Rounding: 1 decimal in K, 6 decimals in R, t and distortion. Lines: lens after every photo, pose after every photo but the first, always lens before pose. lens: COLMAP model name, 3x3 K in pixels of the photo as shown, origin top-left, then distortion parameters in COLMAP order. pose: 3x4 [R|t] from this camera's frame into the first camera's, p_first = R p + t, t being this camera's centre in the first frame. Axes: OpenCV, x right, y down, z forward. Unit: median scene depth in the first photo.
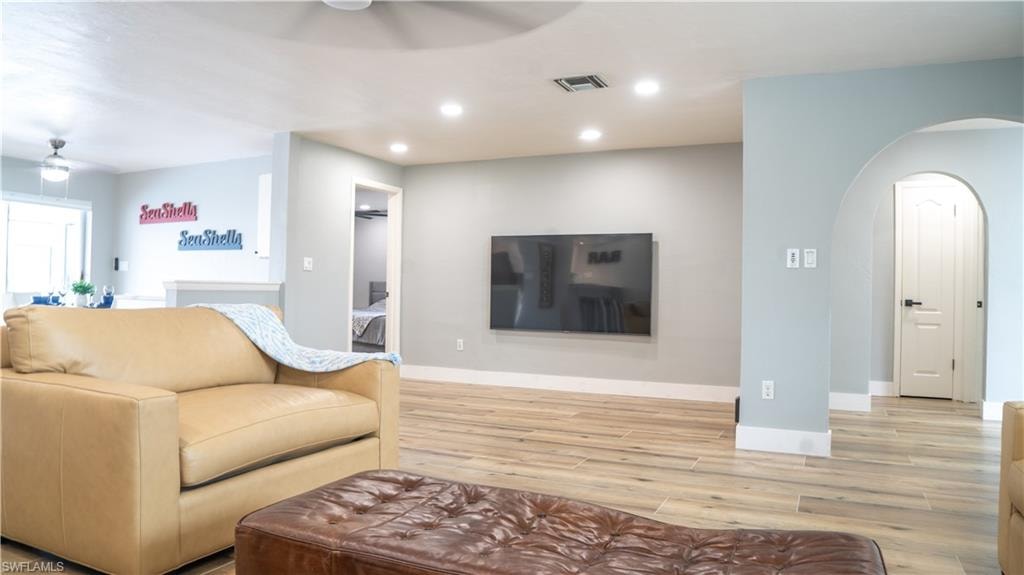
lens RADIAL K [[694.0, 0, 512.6], [0, 694.0, 288.2], [0, 0, 1]] dist [-0.136698, 0.066392]
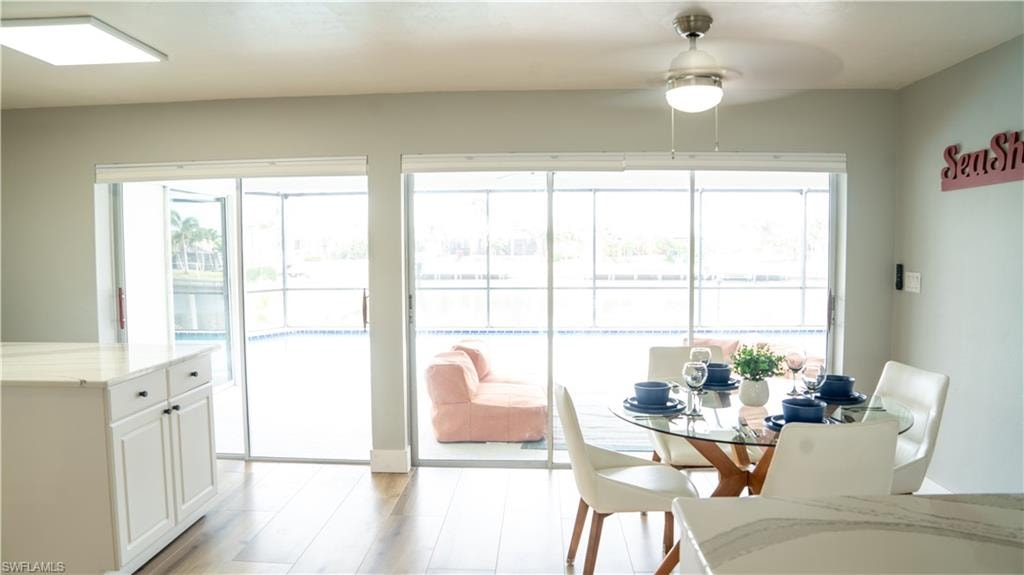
lens RADIAL K [[694.0, 0, 507.8], [0, 694.0, 289.0], [0, 0, 1]] dist [-0.136698, 0.066392]
pose [[0.374985, 0.037399, -0.926276, -0.263890], [0.012719, 0.998884, 0.045479, -0.055771], [0.926944, -0.028836, 0.374091, 0.580470]]
